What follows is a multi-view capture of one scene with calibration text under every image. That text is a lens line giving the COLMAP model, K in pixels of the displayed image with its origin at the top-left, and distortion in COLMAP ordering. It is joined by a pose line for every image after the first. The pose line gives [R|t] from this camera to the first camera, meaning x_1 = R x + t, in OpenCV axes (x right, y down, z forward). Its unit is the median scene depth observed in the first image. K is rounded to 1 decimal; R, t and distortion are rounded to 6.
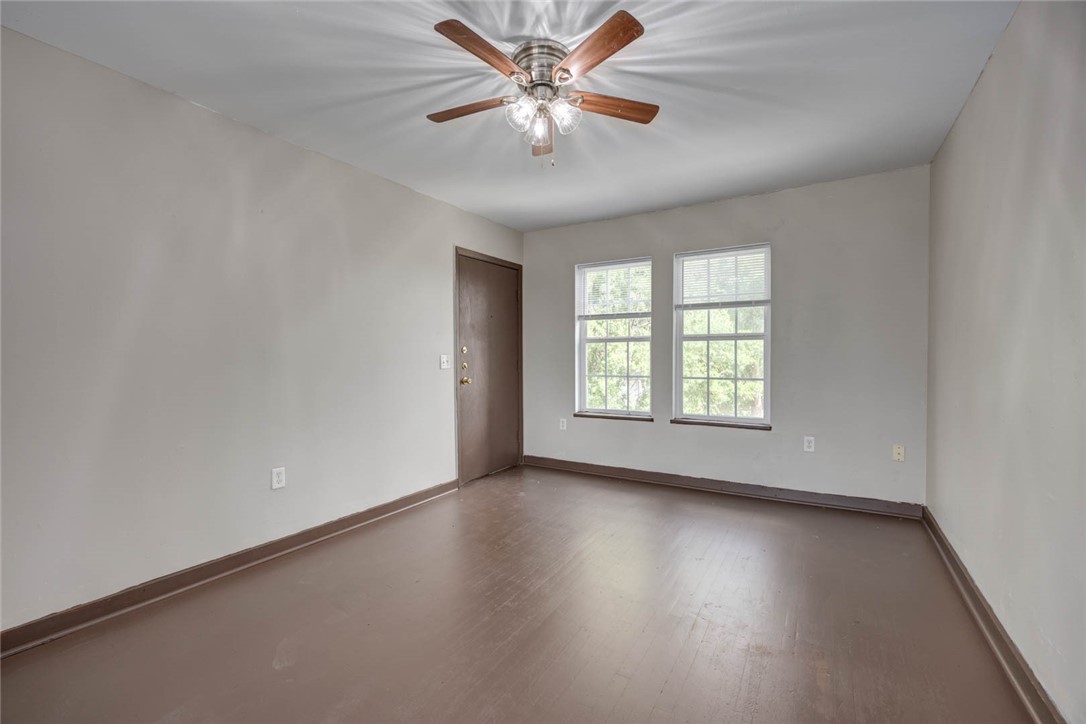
lens RADIAL K [[464.5, 0, 566.1], [0, 464.5, 366.3], [0, 0, 1]] dist [0.012204, 0.000180]
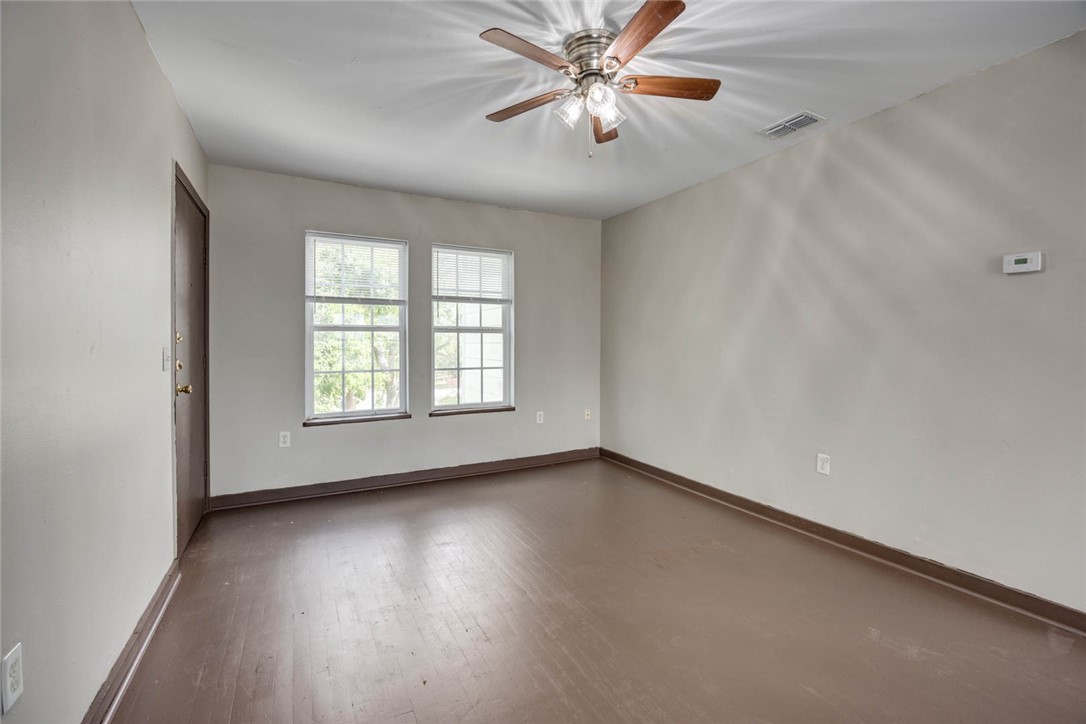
lens RADIAL K [[464.5, 0, 548.2], [0, 464.5, 353.1], [0, 0, 1]] dist [0.012204, 0.000180]
pose [[0.533299, -0.009548, 0.845873, -0.461124], [0.021271, 0.999771, -0.002126, -0.002850], [-0.845659, 0.019127, 0.533380, 0.269778]]
